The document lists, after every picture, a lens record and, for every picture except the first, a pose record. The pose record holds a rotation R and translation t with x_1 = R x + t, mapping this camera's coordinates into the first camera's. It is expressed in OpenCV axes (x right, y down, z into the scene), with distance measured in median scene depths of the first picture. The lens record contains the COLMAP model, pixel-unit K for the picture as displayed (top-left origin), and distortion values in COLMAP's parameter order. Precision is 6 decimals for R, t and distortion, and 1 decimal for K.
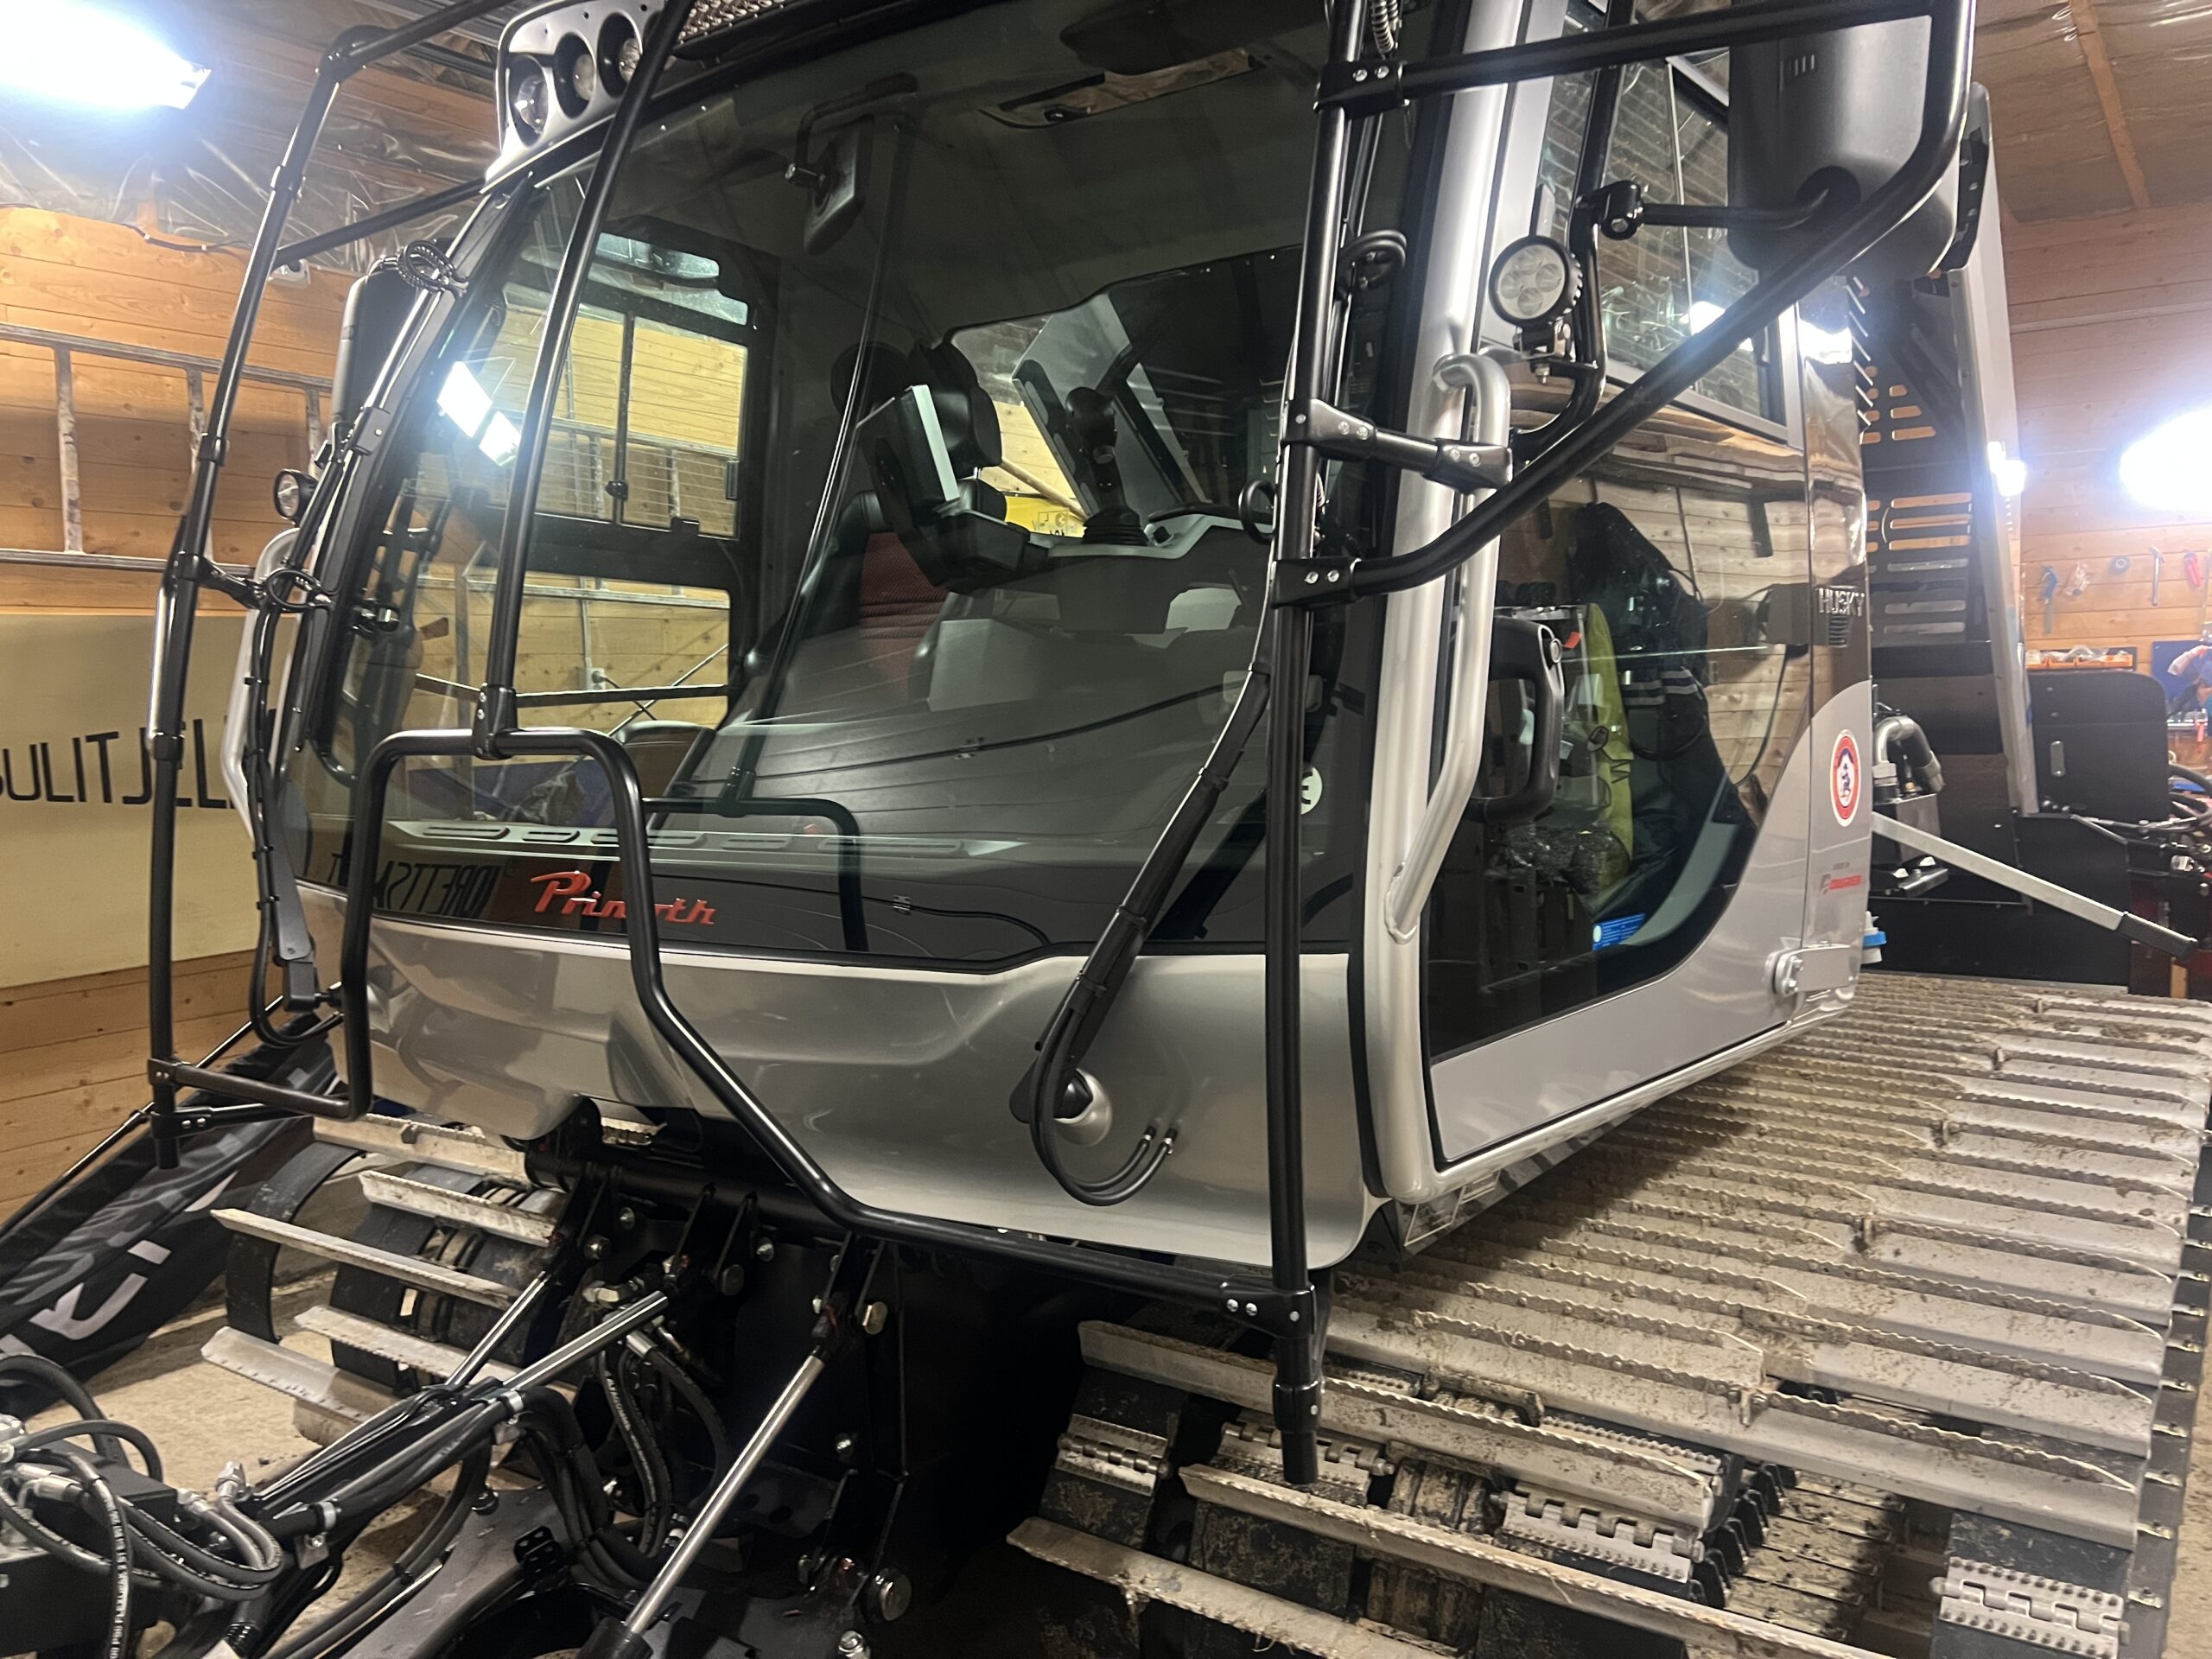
lens RADIAL K [[1676.6, 0, 1106.0], [0, 1676.6, 829.5], [0, 0, 1]] dist [0.054975, -0.055726]
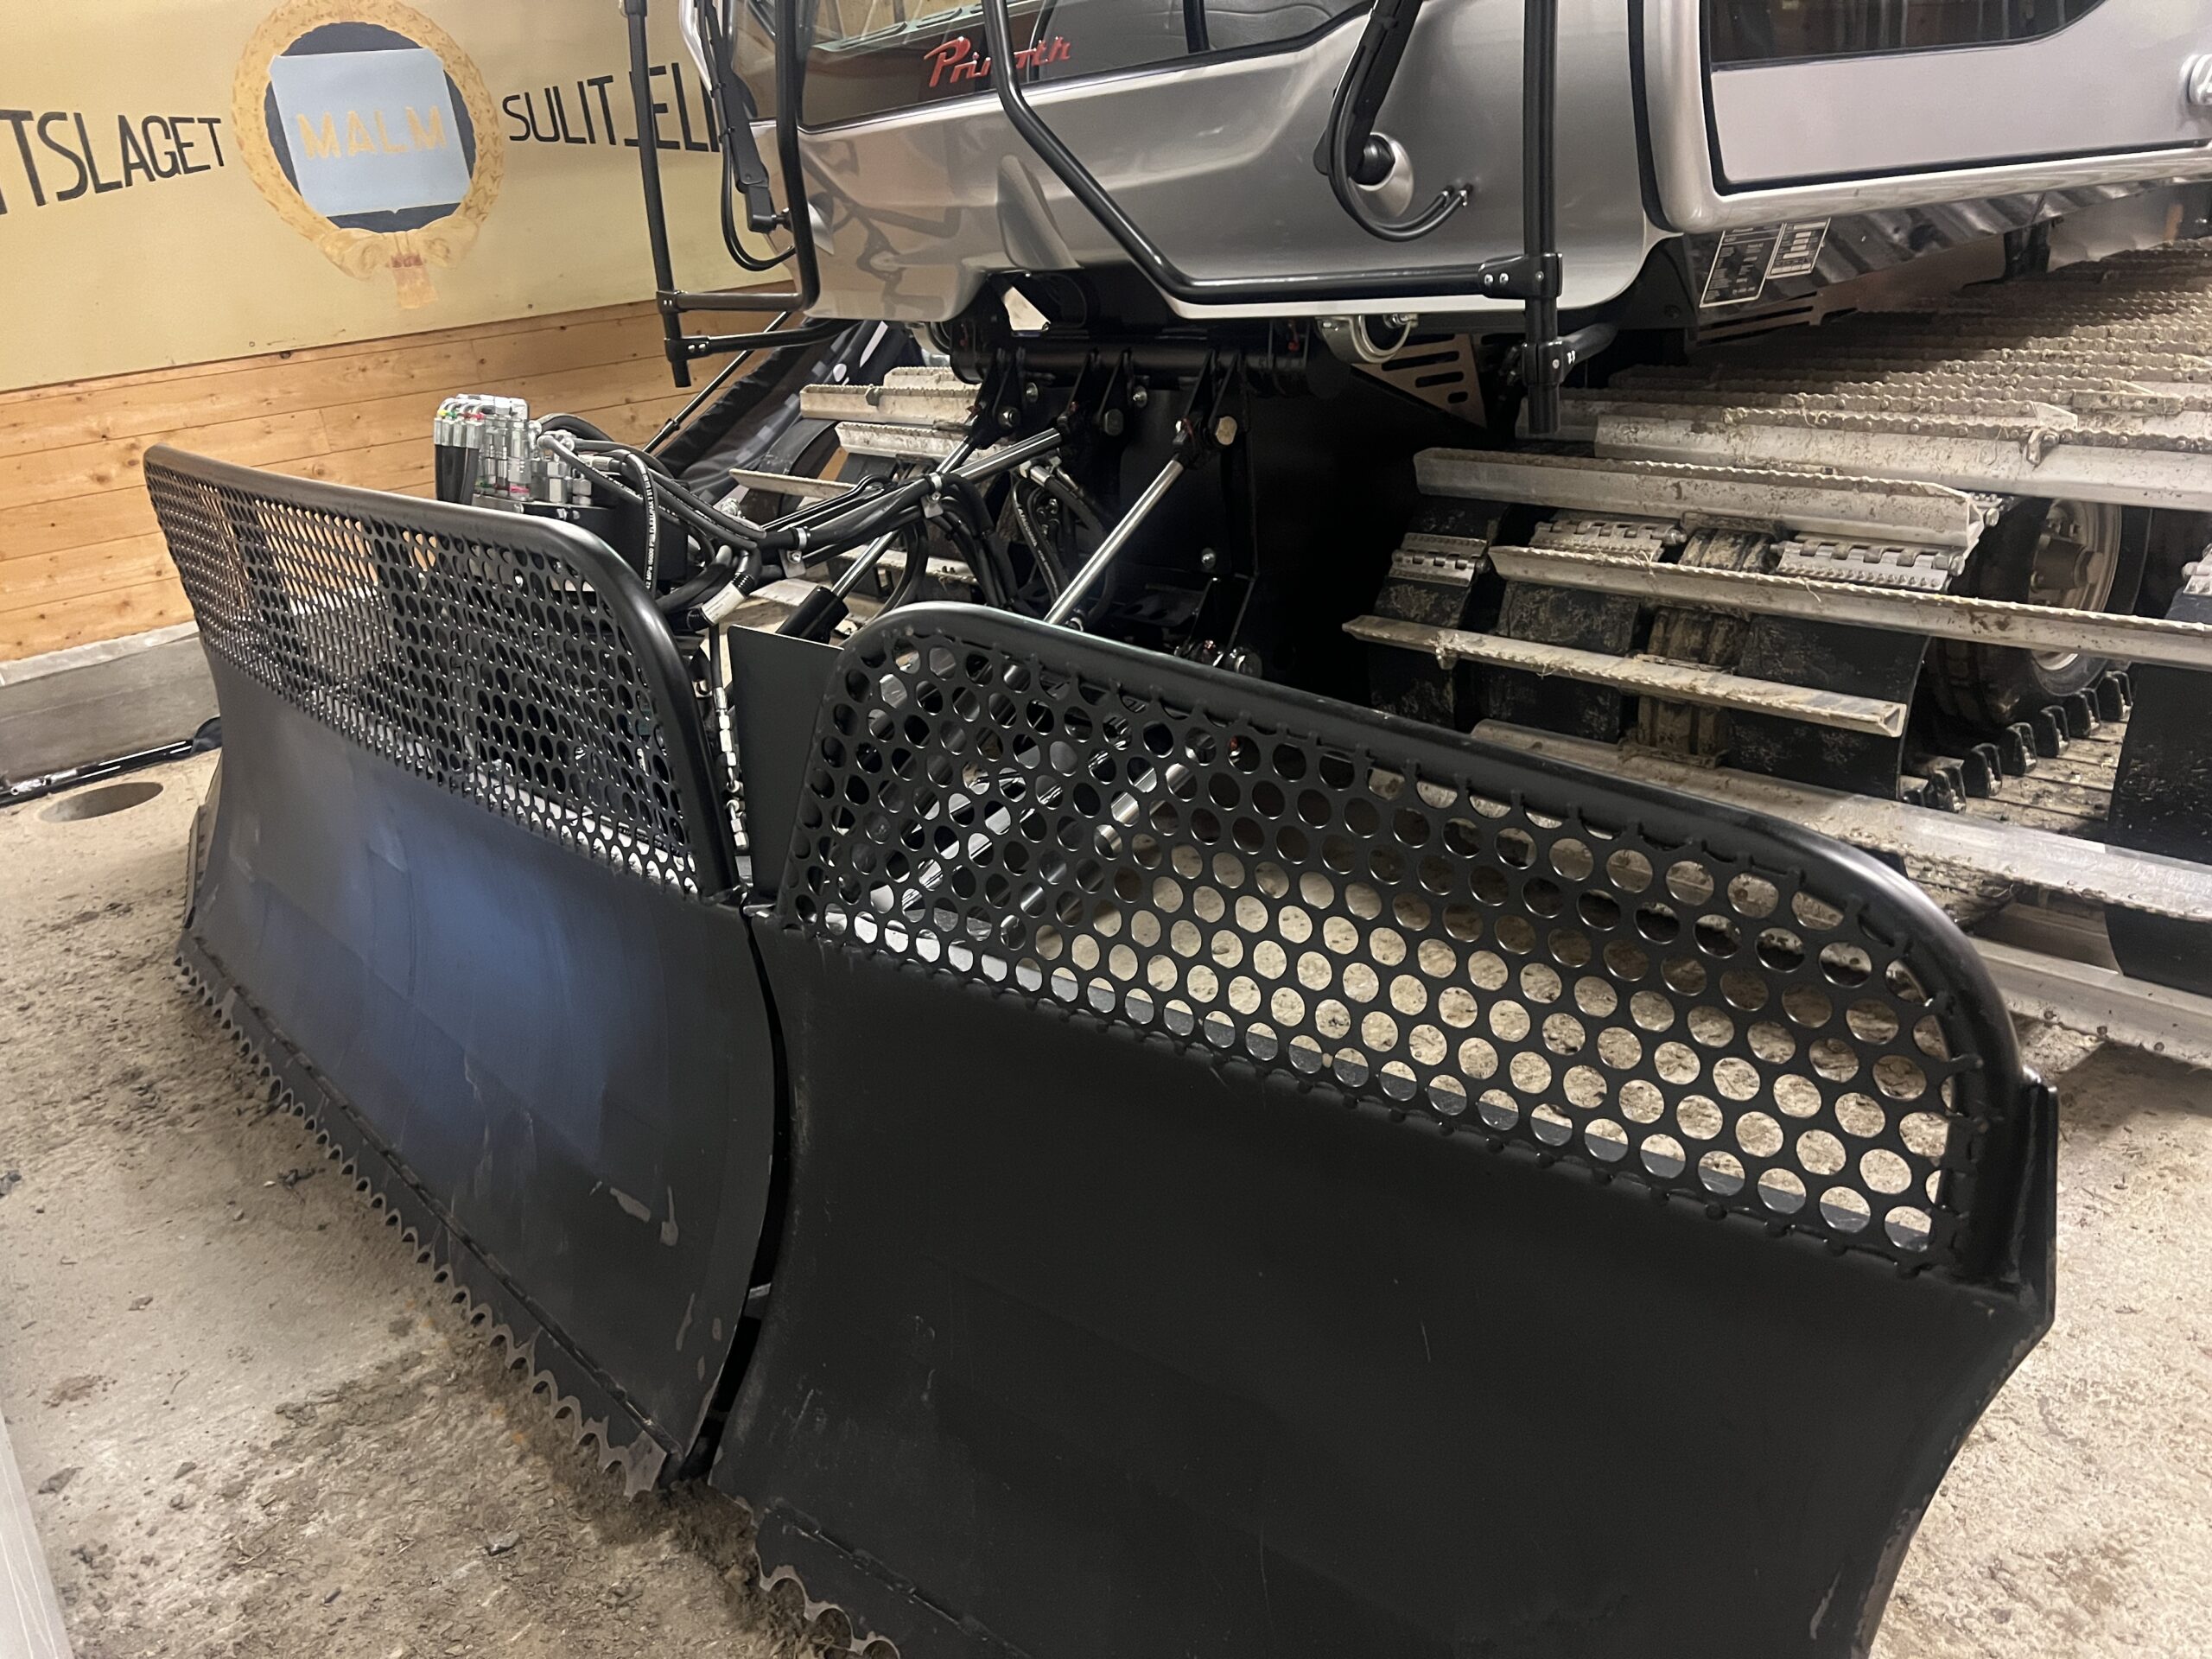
lens RADIAL K [[1676.6, 0, 1106.0], [0, 1676.6, 829.5], [0, 0, 1]] dist [0.054975, -0.055726]
pose [[0.960940, 0.038635, -0.274046, 0.111485], [0.045674, 0.954492, 0.294719, 0.209218], [0.272961, -0.295724, 0.915445, -0.160536]]
